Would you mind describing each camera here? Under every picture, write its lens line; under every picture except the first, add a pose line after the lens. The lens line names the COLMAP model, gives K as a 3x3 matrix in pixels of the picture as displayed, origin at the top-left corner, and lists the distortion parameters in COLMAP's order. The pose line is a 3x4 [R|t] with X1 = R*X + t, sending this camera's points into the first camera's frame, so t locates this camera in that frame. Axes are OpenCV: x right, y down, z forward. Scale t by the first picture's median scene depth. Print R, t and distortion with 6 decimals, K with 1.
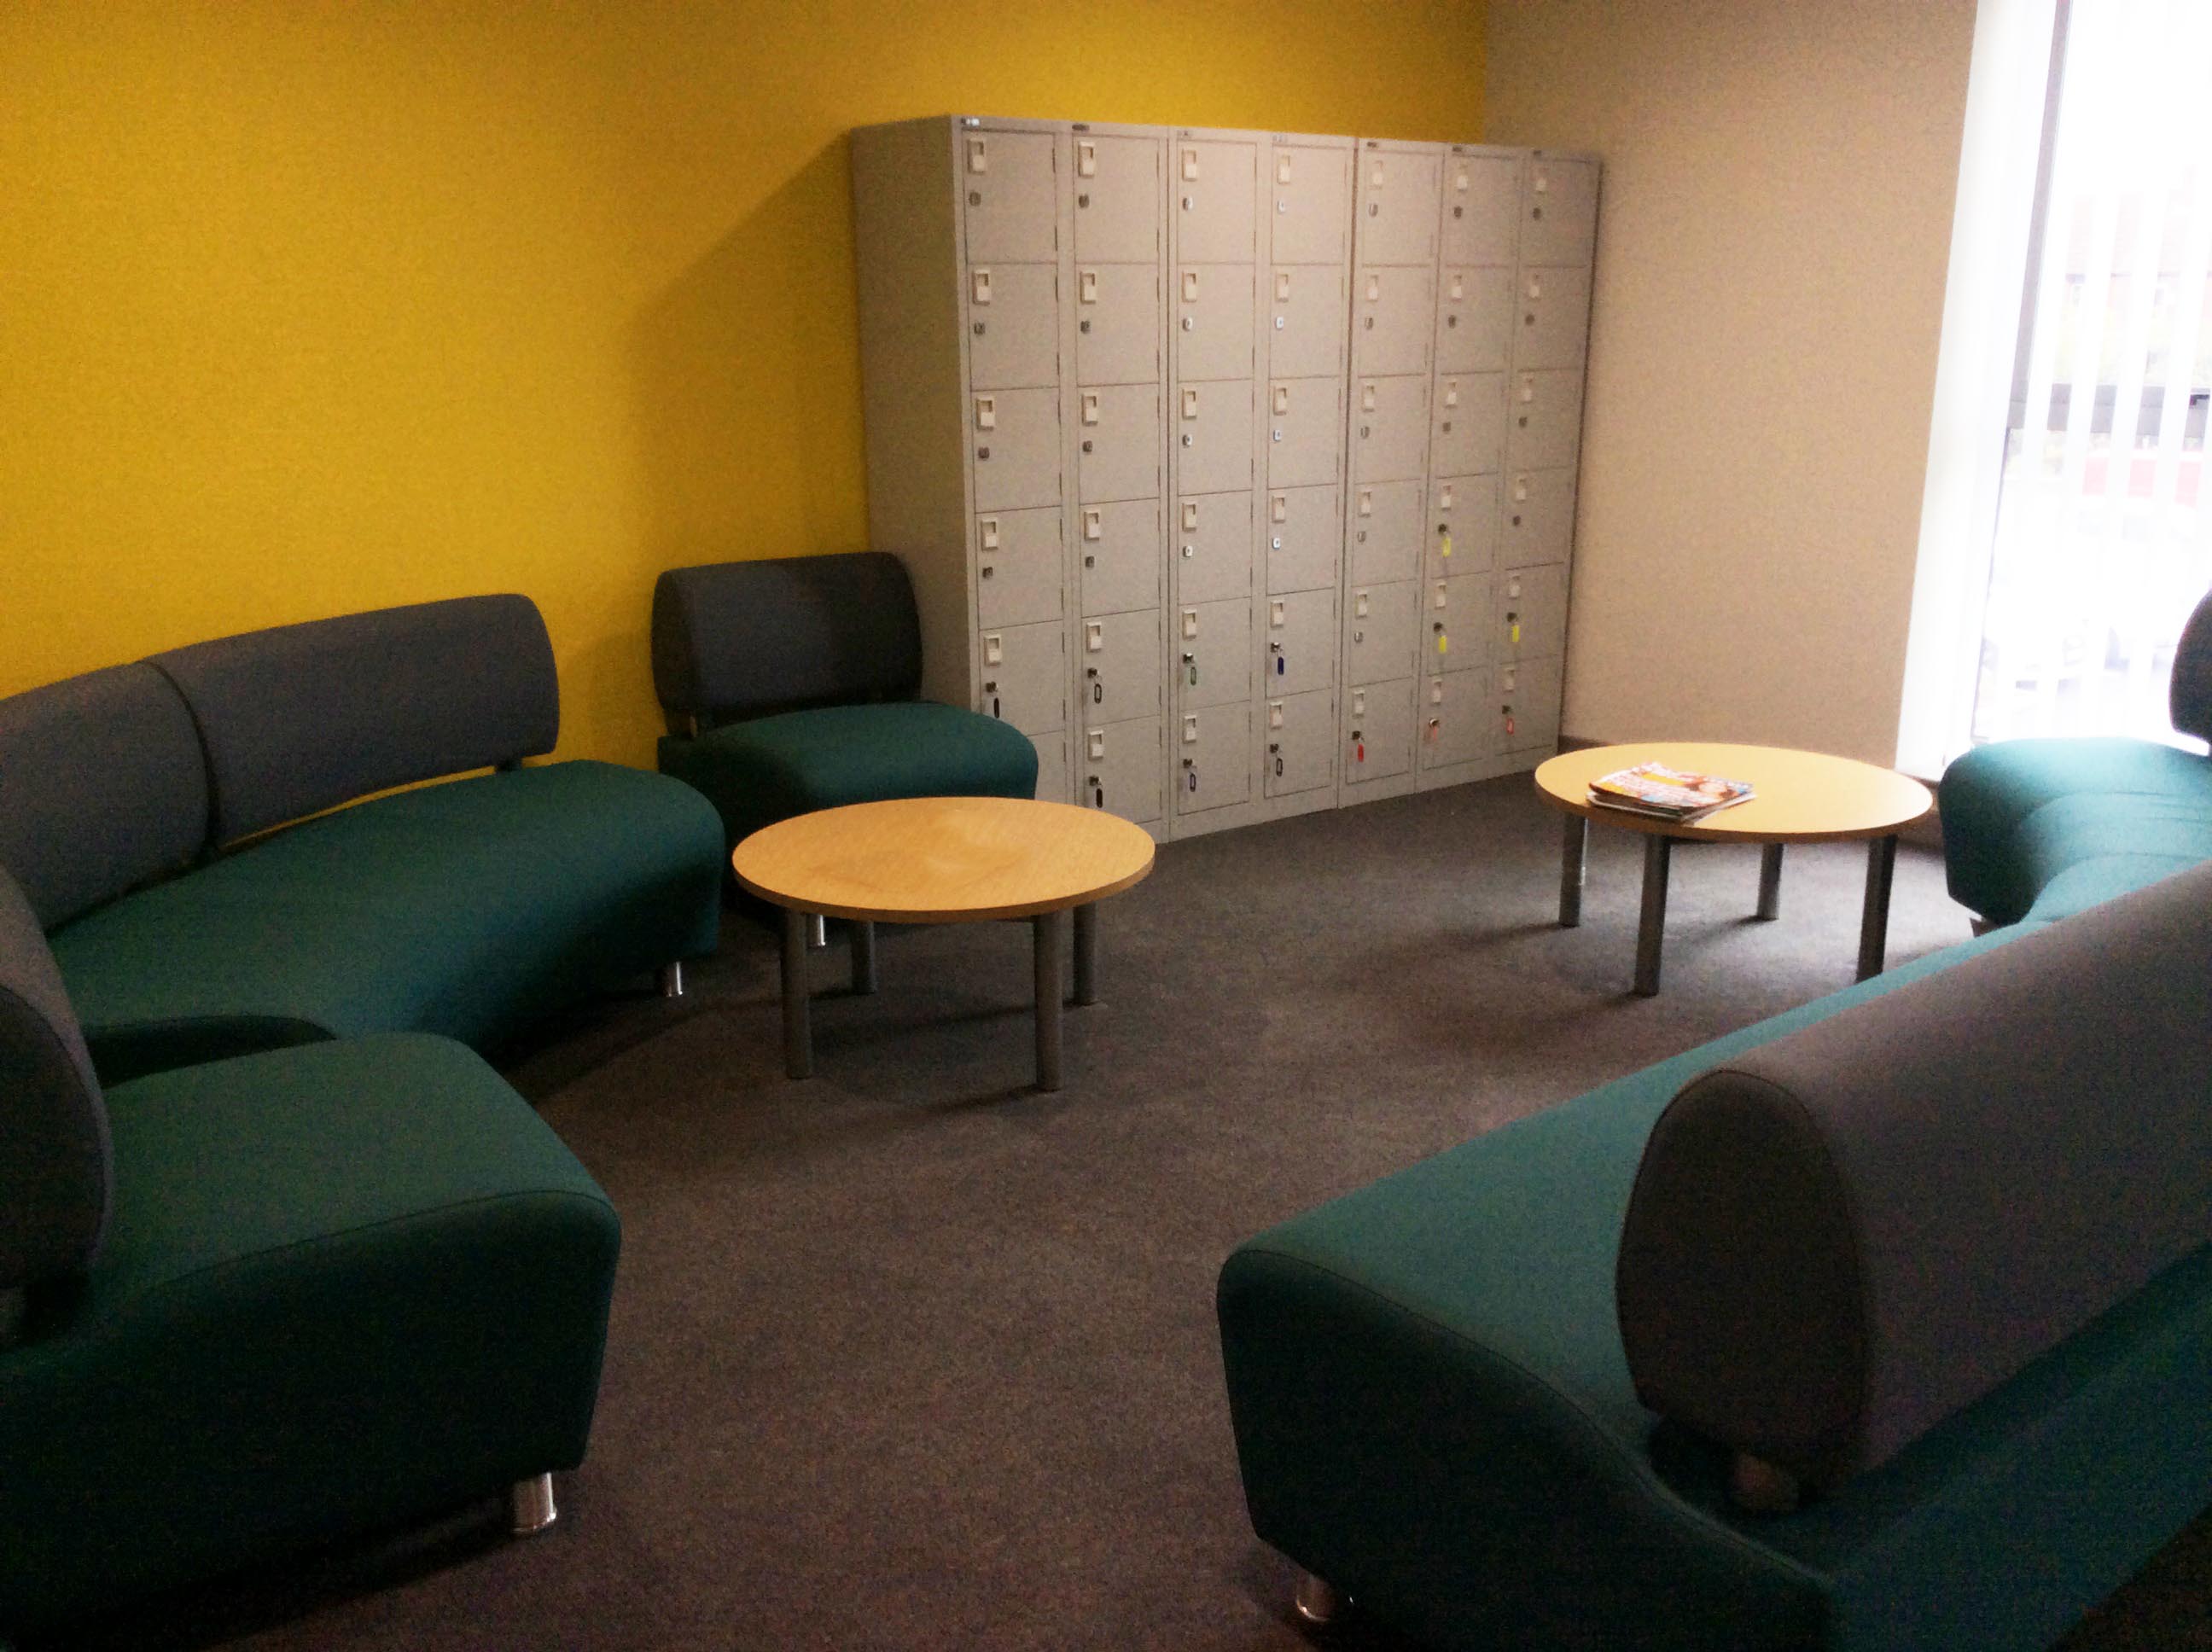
lens RADIAL K [[2037.6, 0, 1106.0], [0, 2037.6, 826.0], [0, 0, 1]] dist [0.170148, -0.312089]
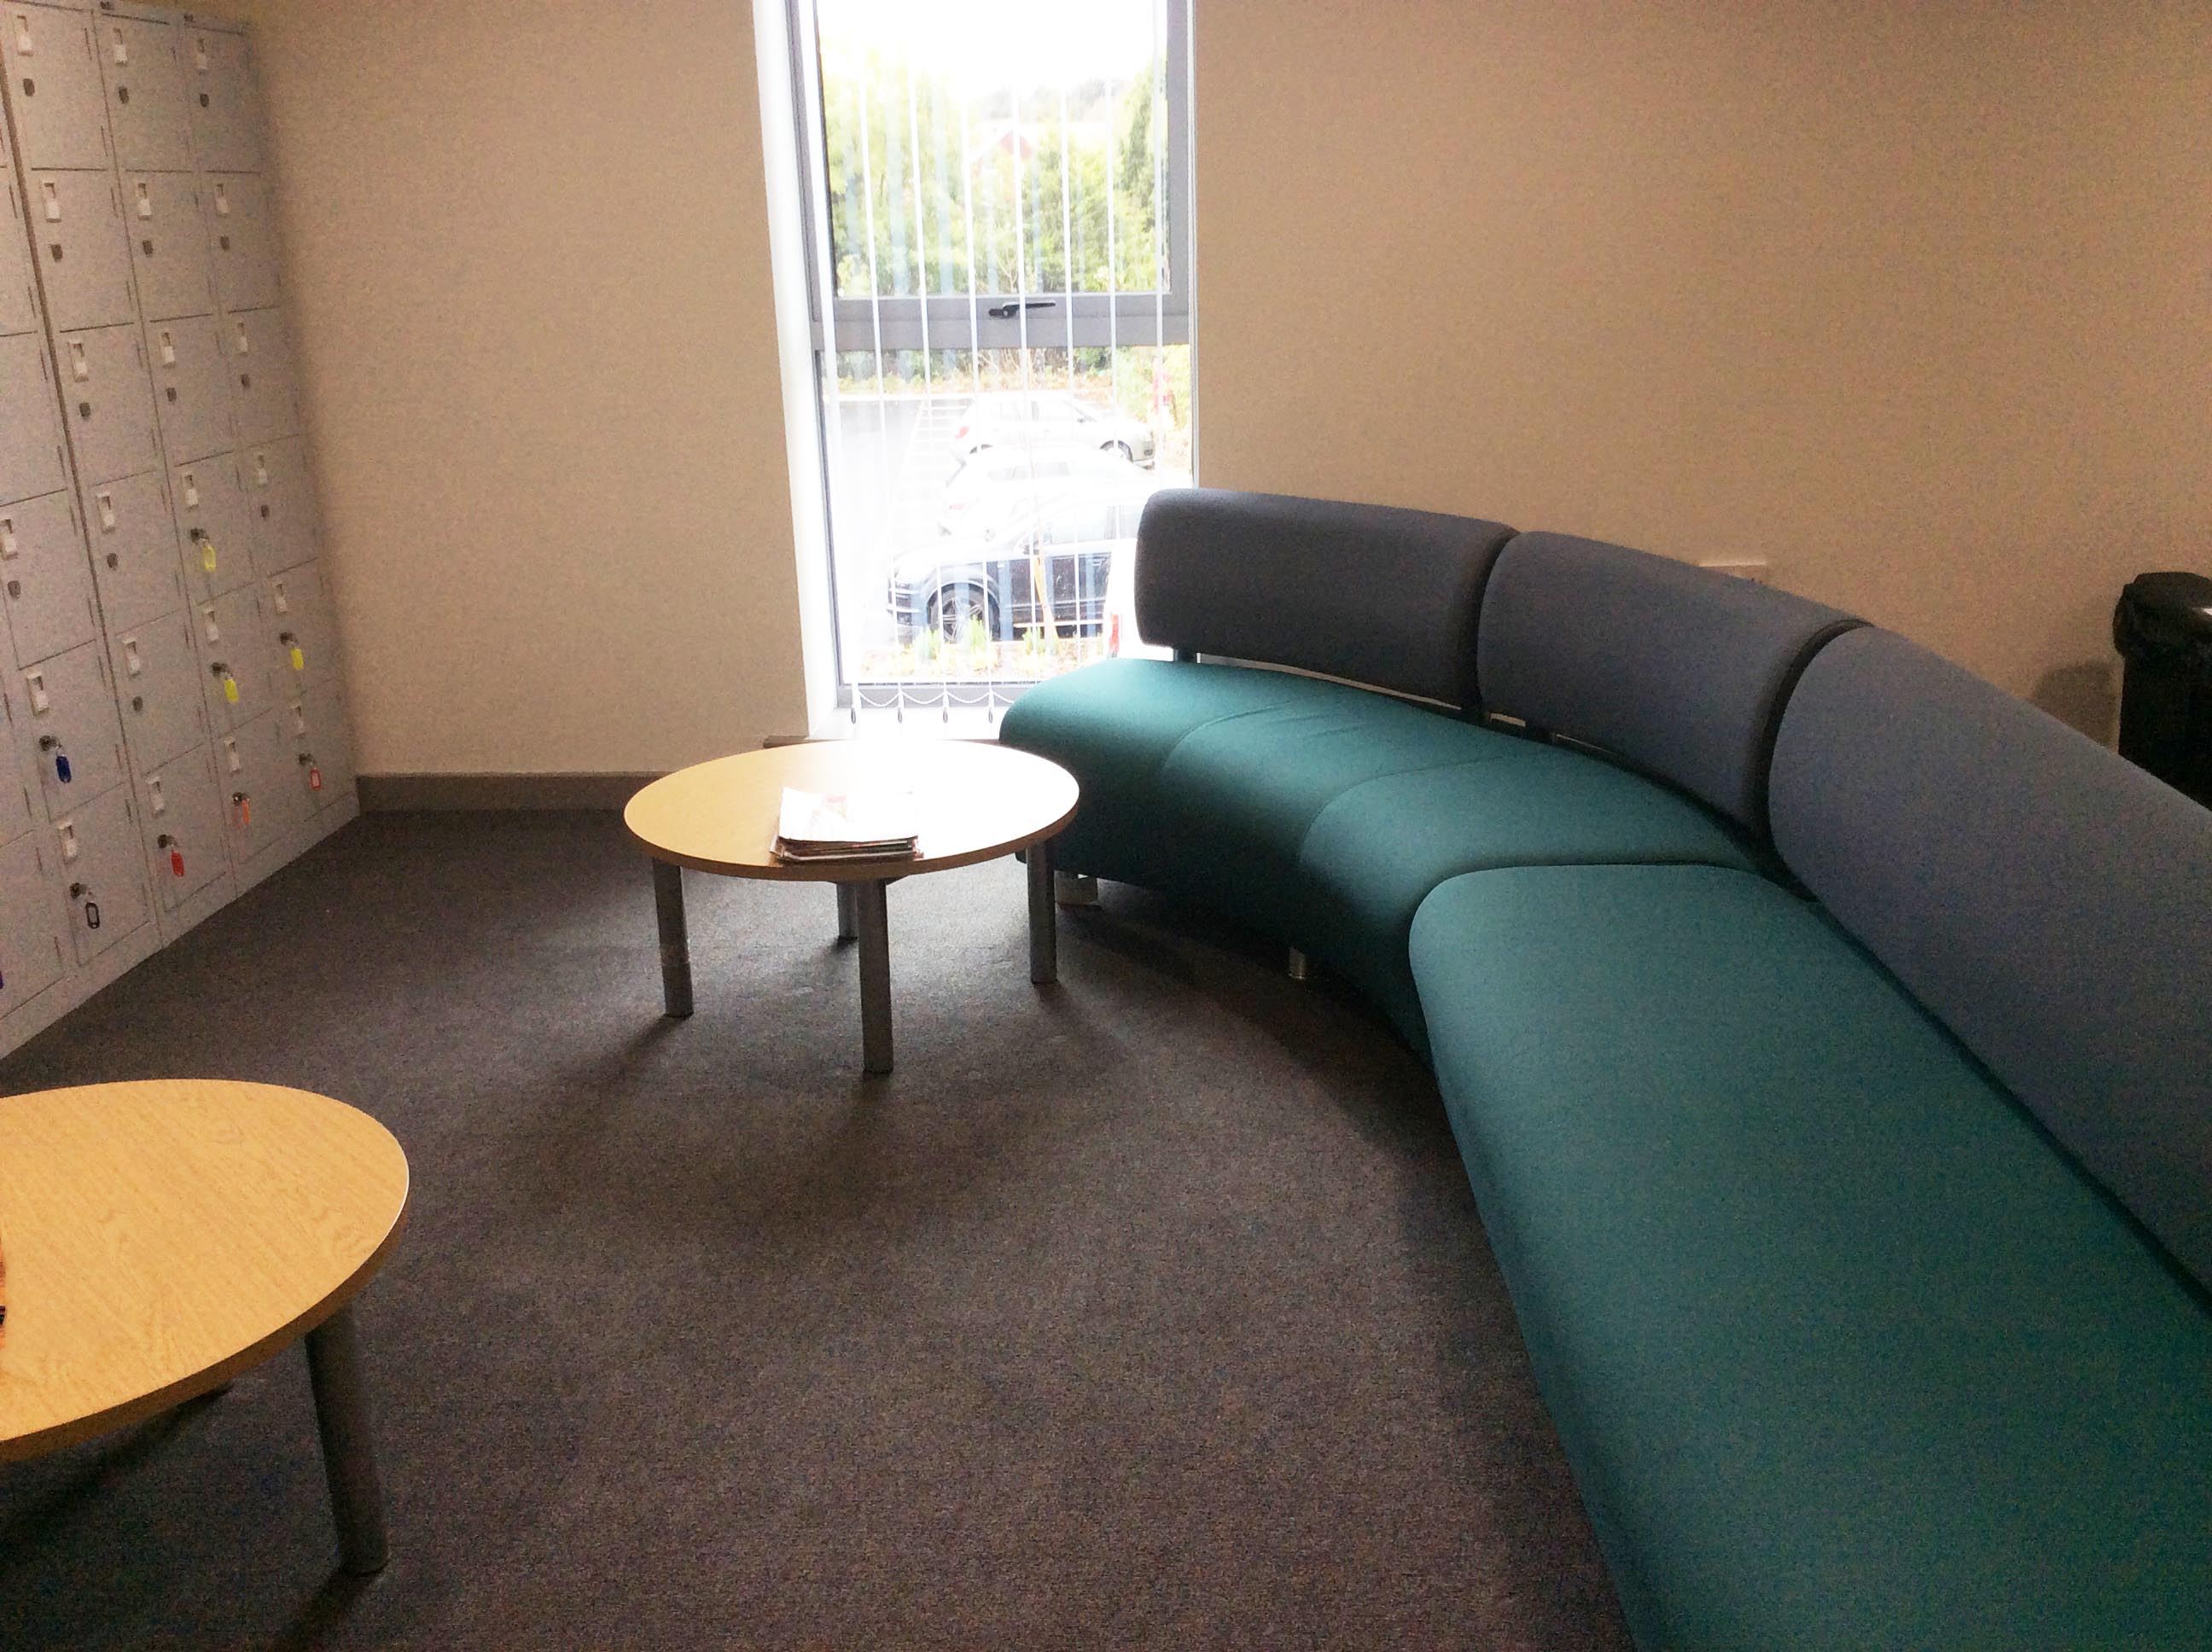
lens RADIAL K [[2037.6, 0, 1106.0], [0, 2037.6, 826.0], [0, 0, 1]] dist [0.170148, -0.312089]
pose [[0.656586, -0.237345, 0.715935, -0.178200], [0.212701, 0.968940, 0.126152, -0.072019], [-0.723639, 0.069451, 0.686676, 0.282845]]
